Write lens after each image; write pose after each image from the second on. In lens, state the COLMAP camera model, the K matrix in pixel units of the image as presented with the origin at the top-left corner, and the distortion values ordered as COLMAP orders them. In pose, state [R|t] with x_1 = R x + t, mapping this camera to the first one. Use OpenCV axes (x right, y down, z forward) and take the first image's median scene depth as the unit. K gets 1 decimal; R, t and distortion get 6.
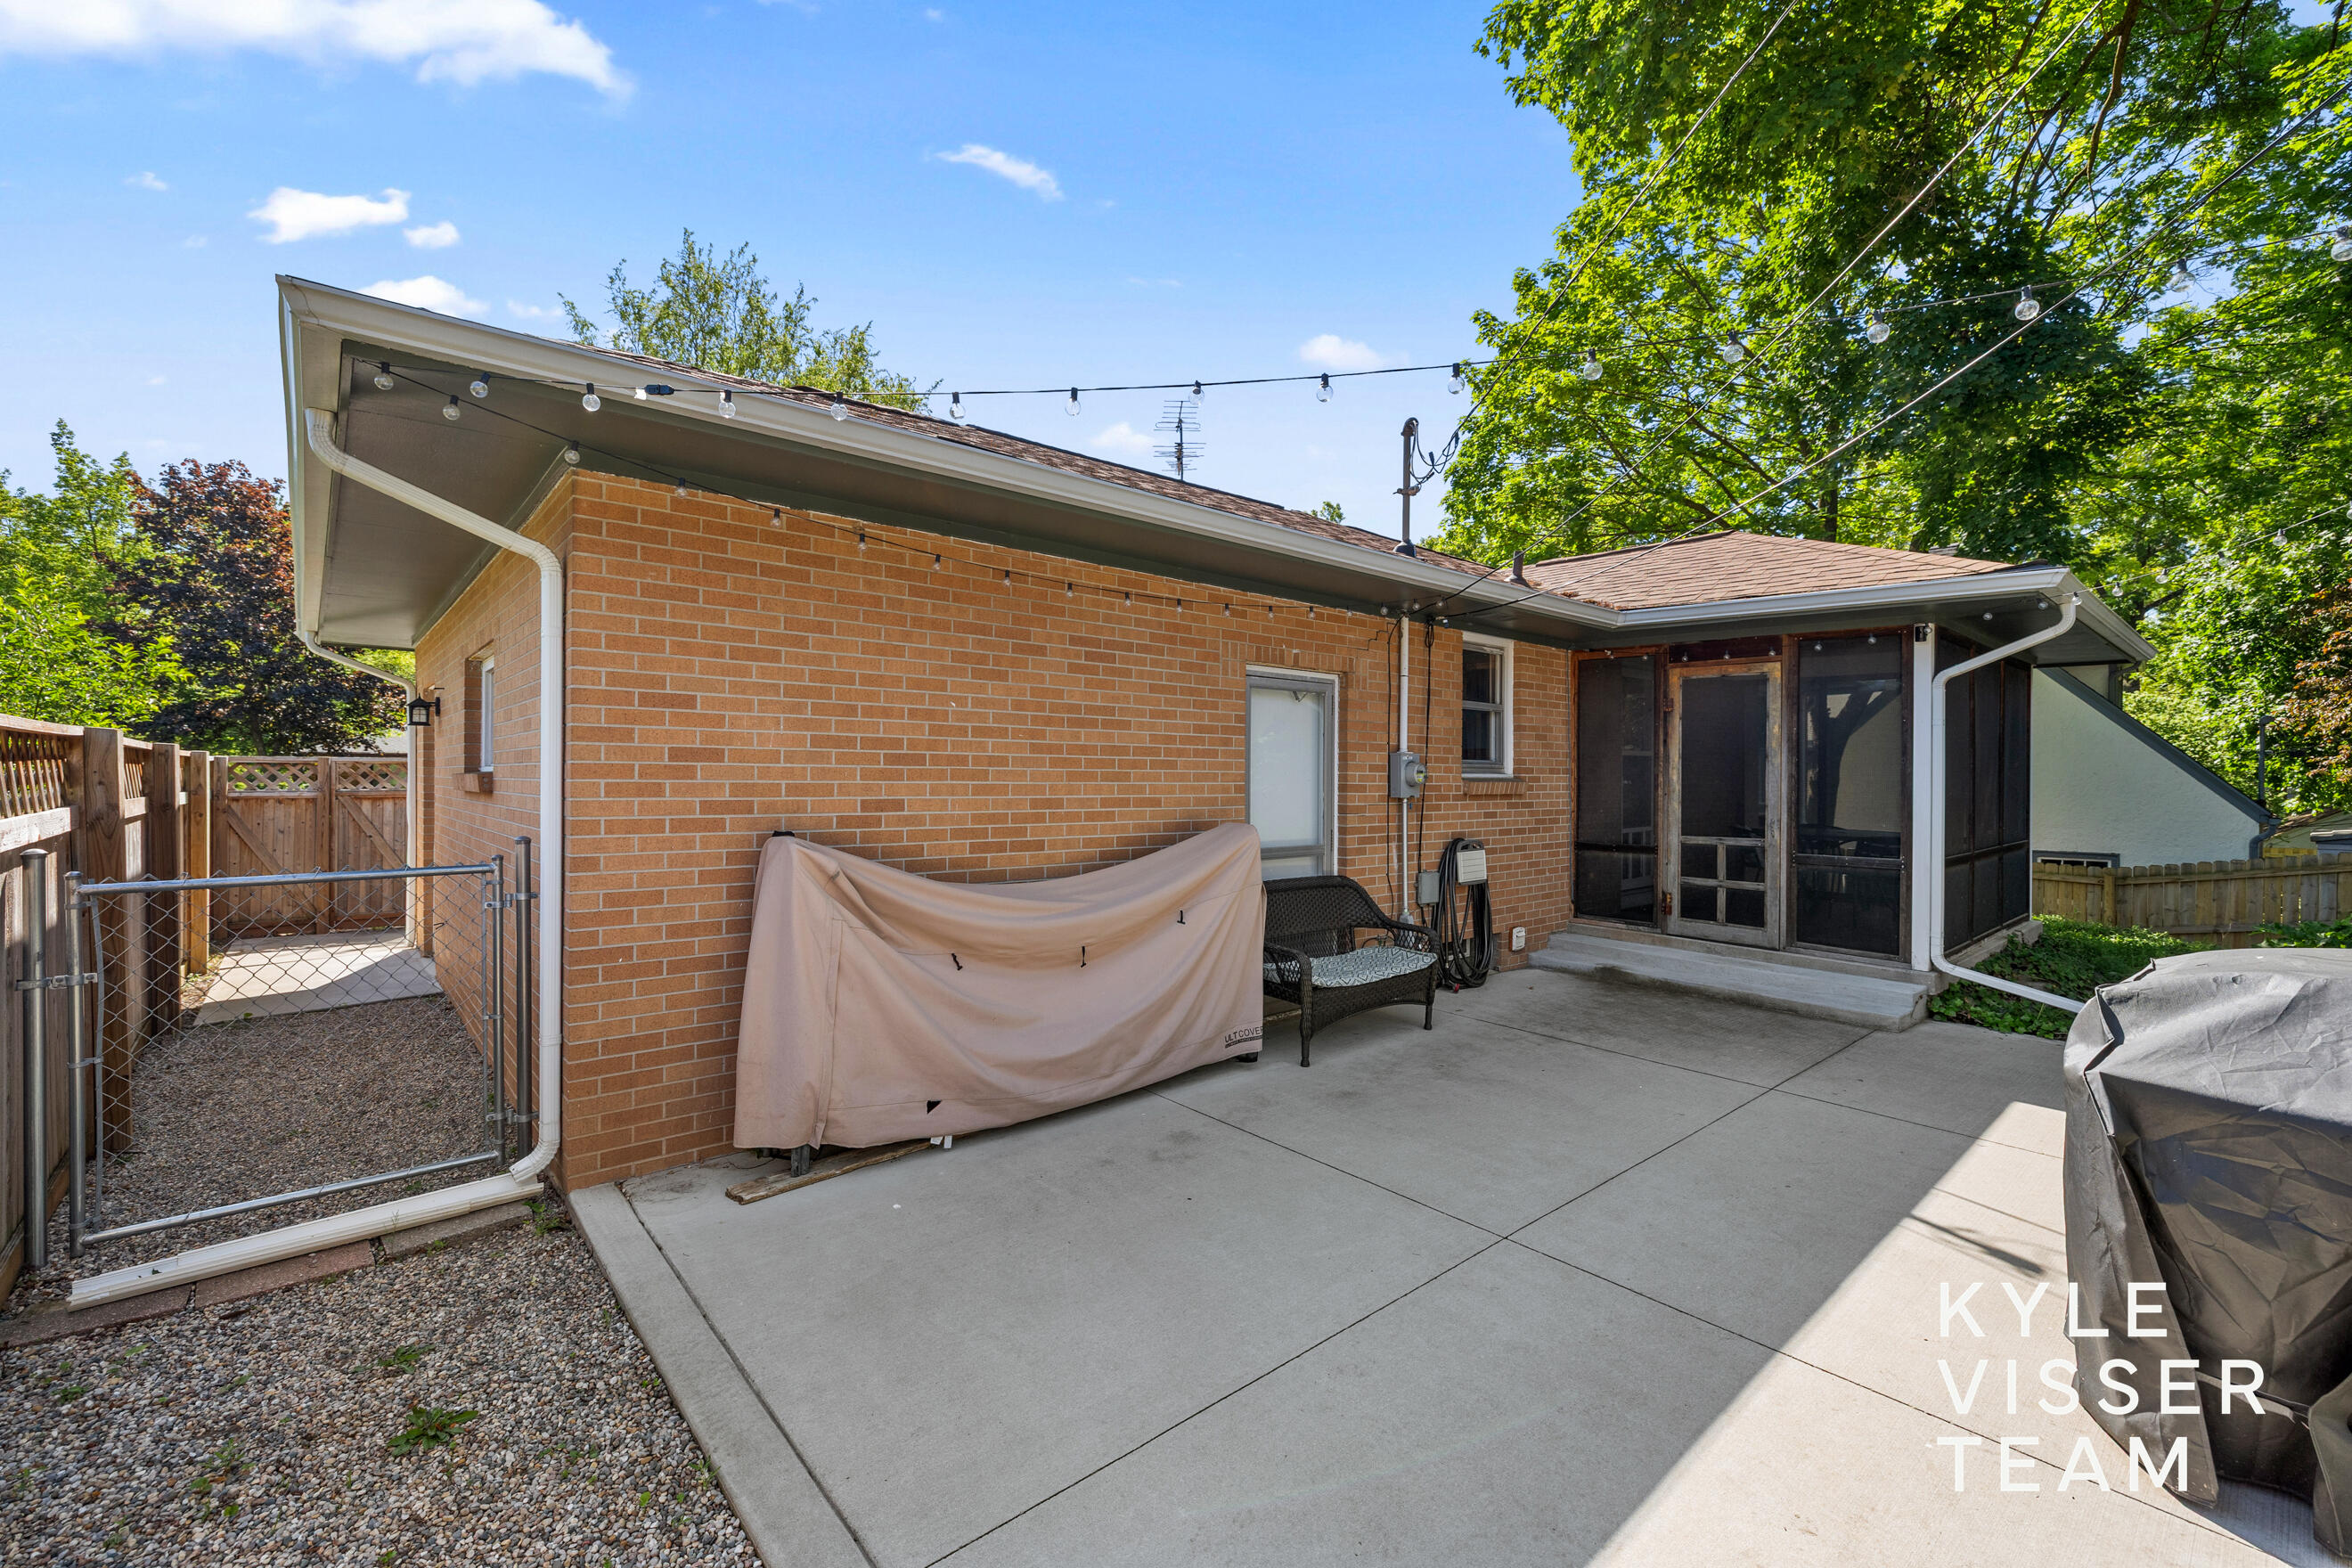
lens RADIAL K [[994.6, 0, 1183.2], [0, 994.6, 779.7], [0, 0, 1]] dist [0.000738, 0.000058]
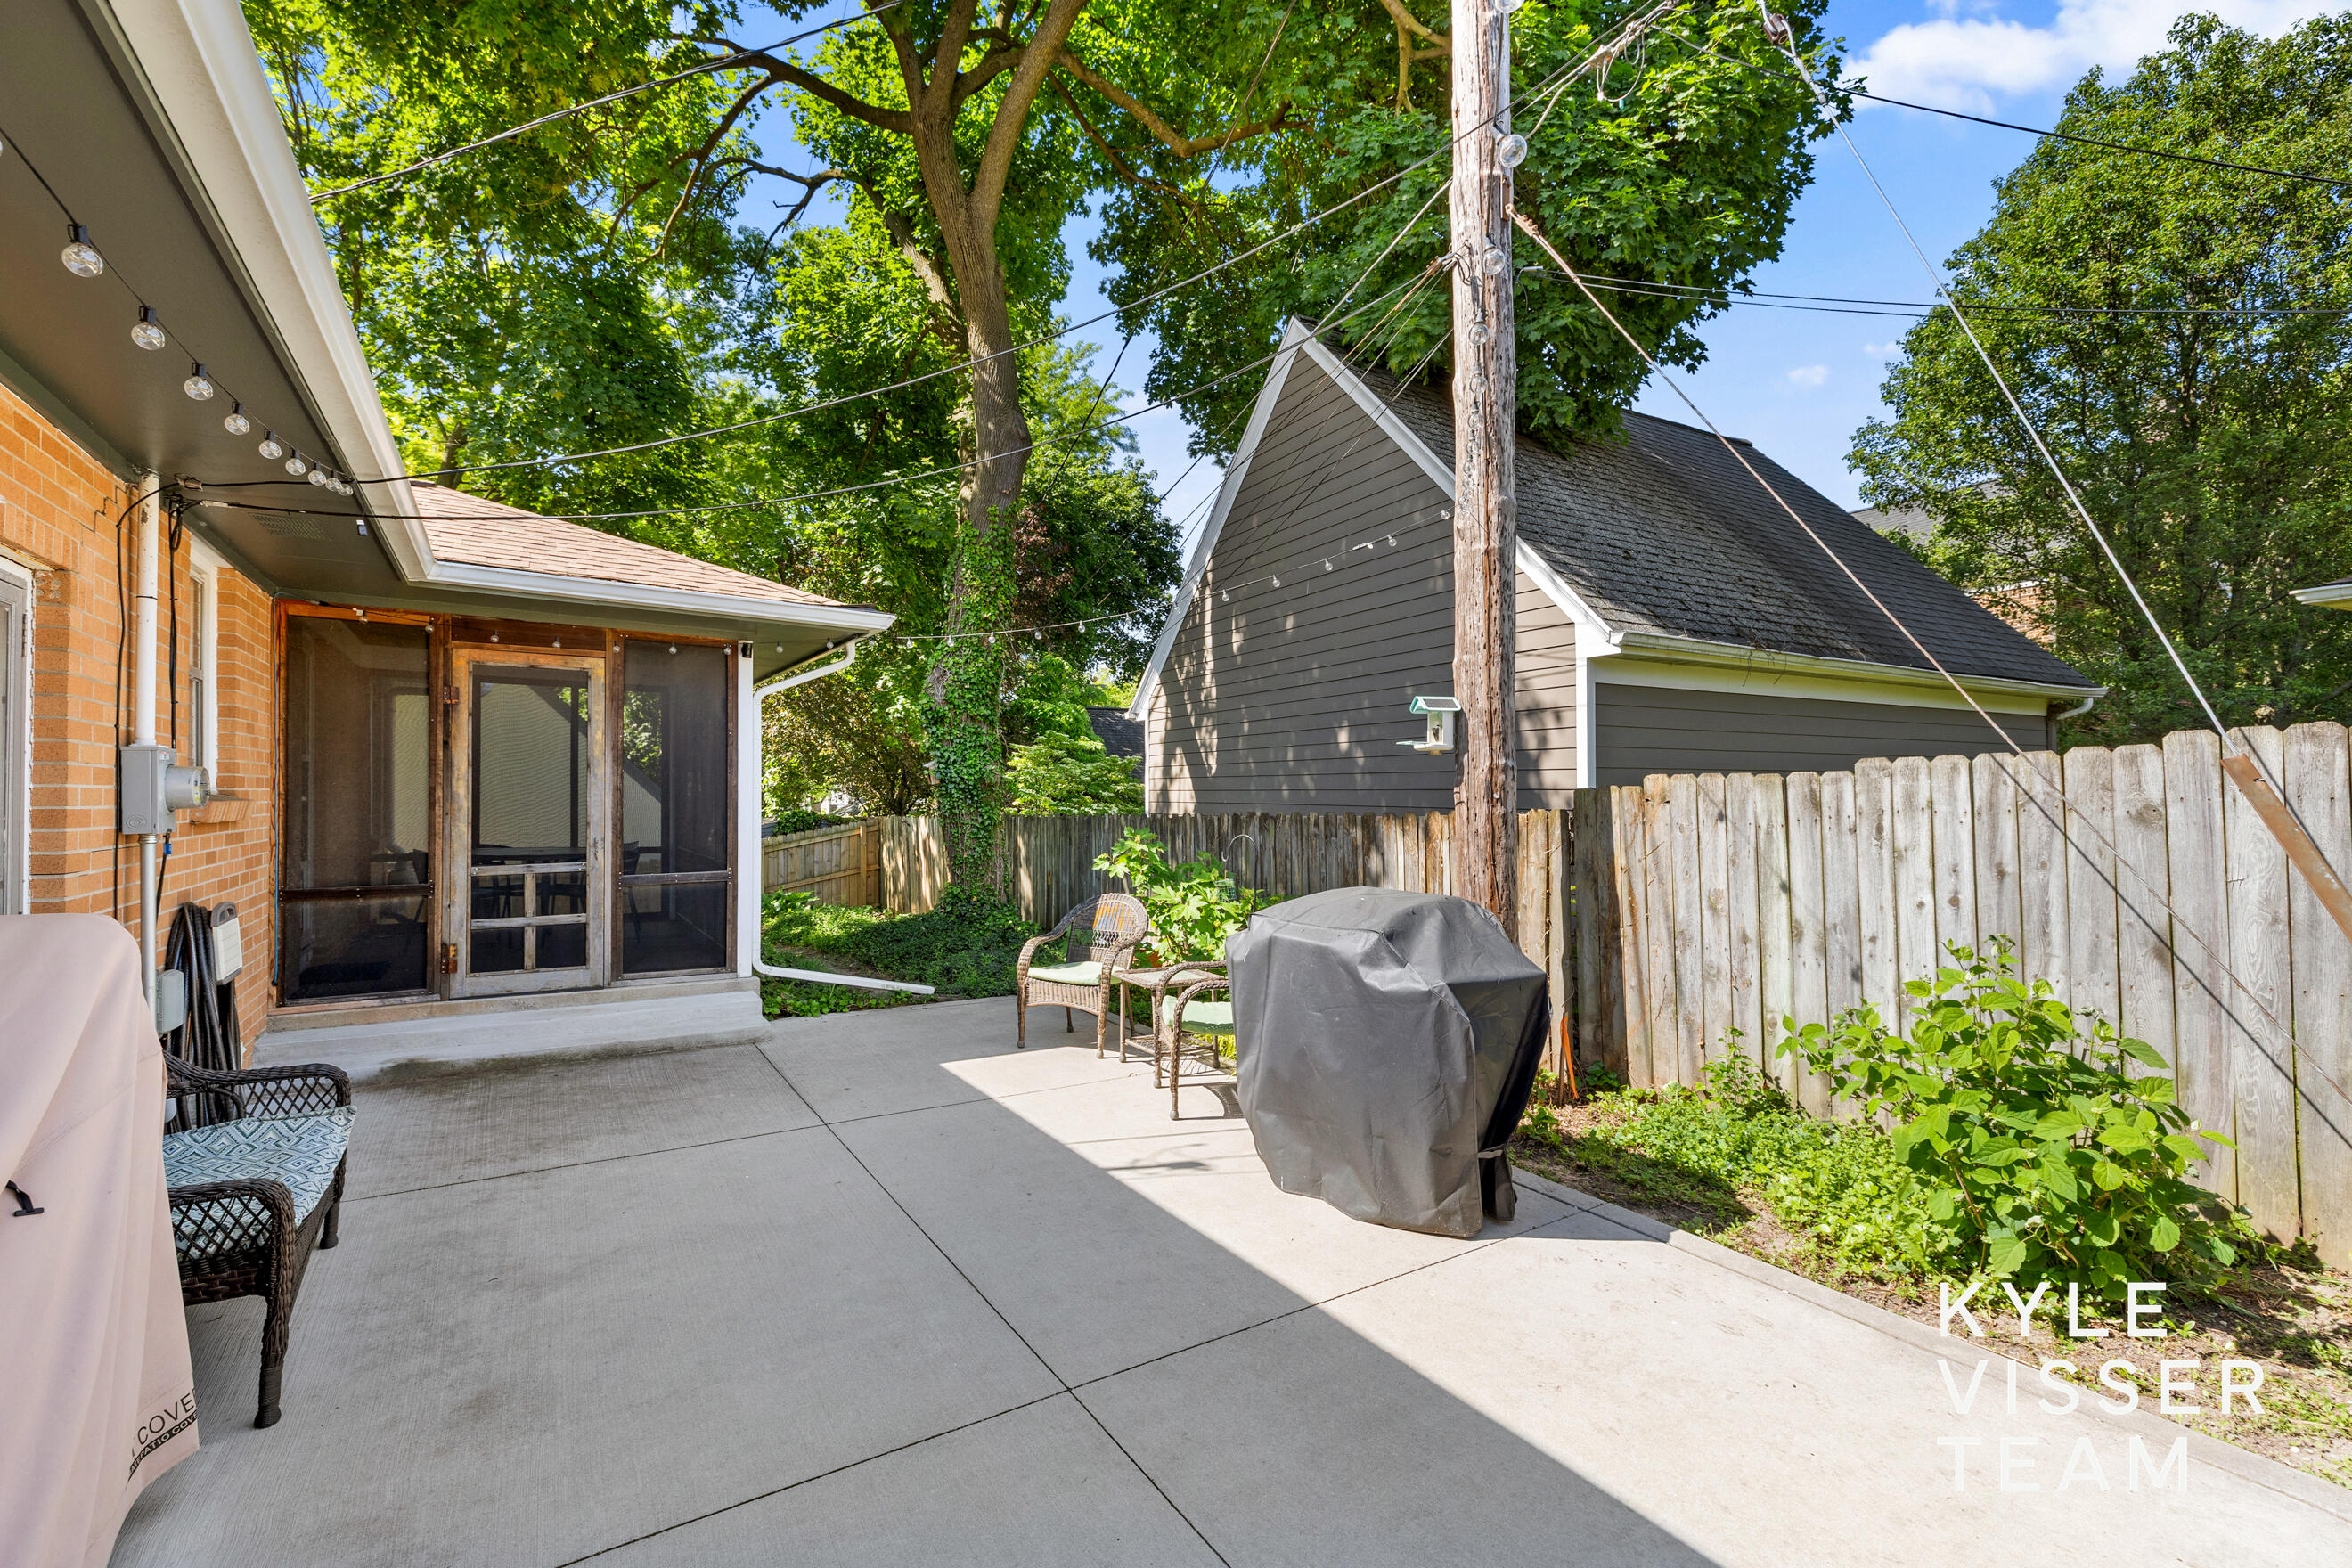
lens RADIAL K [[994.6, 0, 1183.2], [0, 994.6, 779.7], [0, 0, 1]] dist [0.000738, 0.000058]
pose [[0.139681, 0.006567, 0.990175, -0.212950], [0.006693, 0.999949, -0.007576, -0.001712], [-0.990174, 0.007686, 0.139630, 0.400466]]
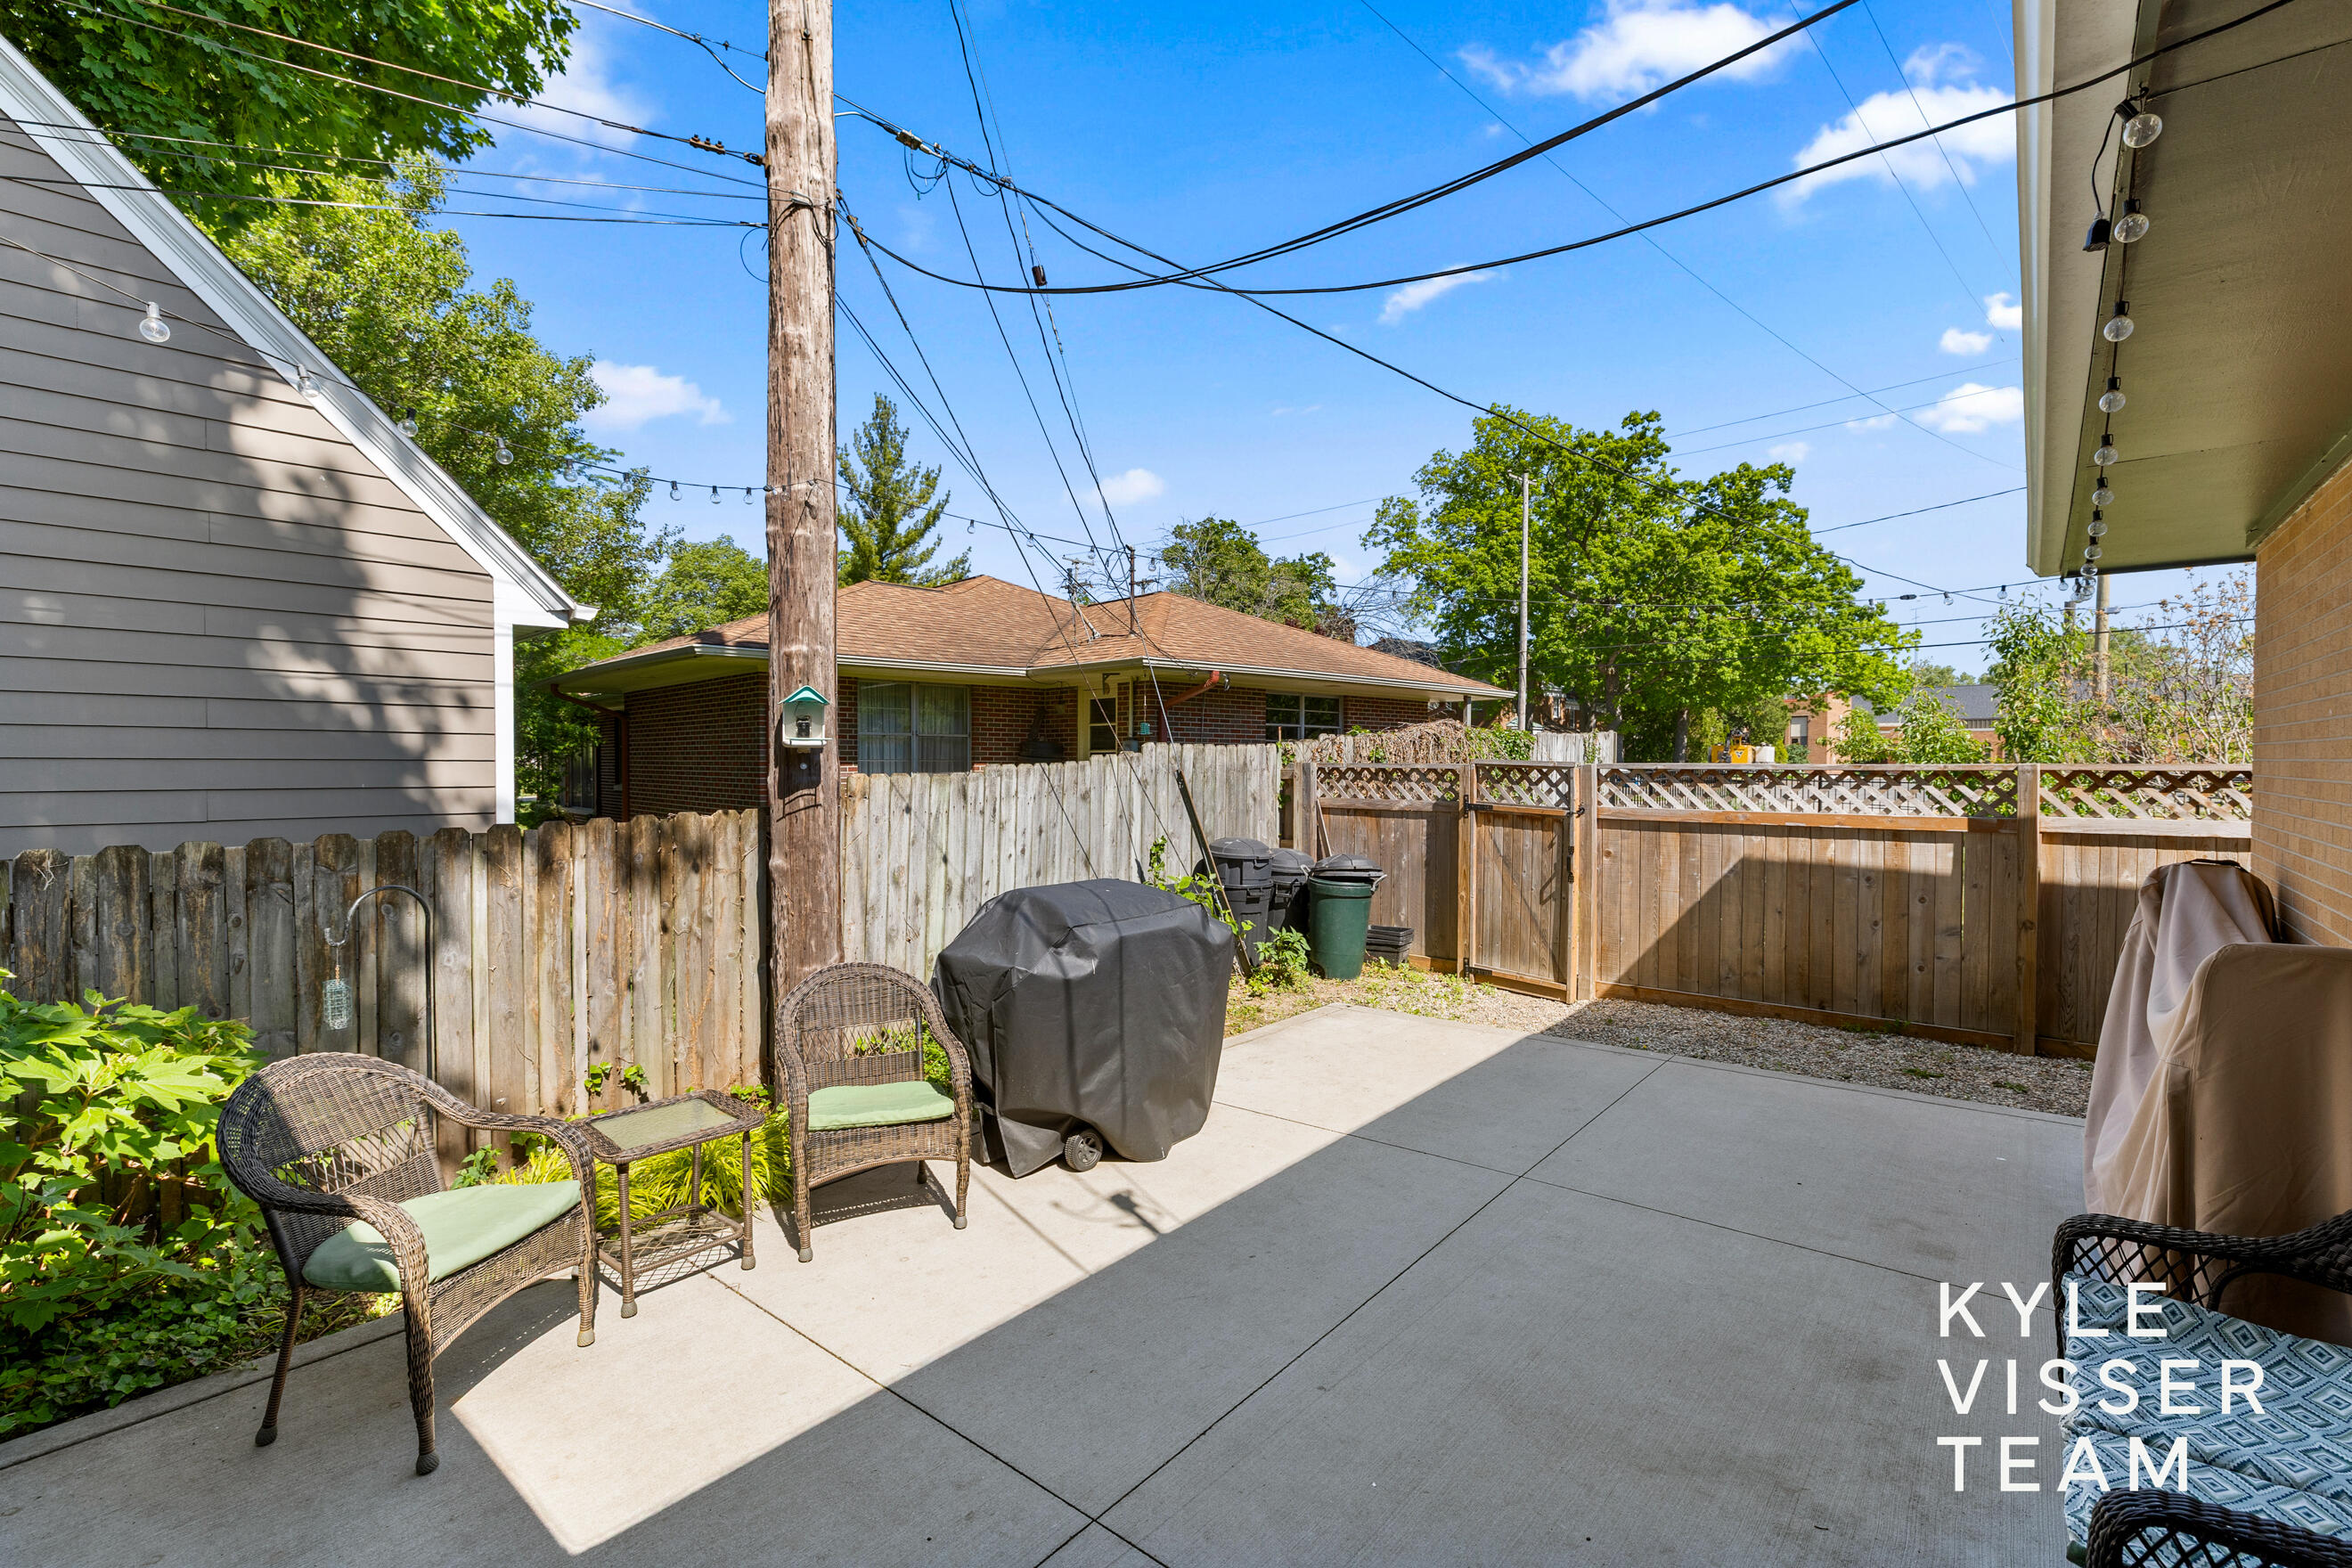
lens RADIAL K [[1013.5, 0, 1176.0], [0, 1013.5, 784.0], [0, 0, 1]] dist [-0.000778, -0.000012]
pose [[-0.989404, -0.002798, -0.145163, 0.462200], [-0.006946, 0.999582, 0.028072, -0.027784], [0.145024, 0.028783, -0.989009, 1.076550]]
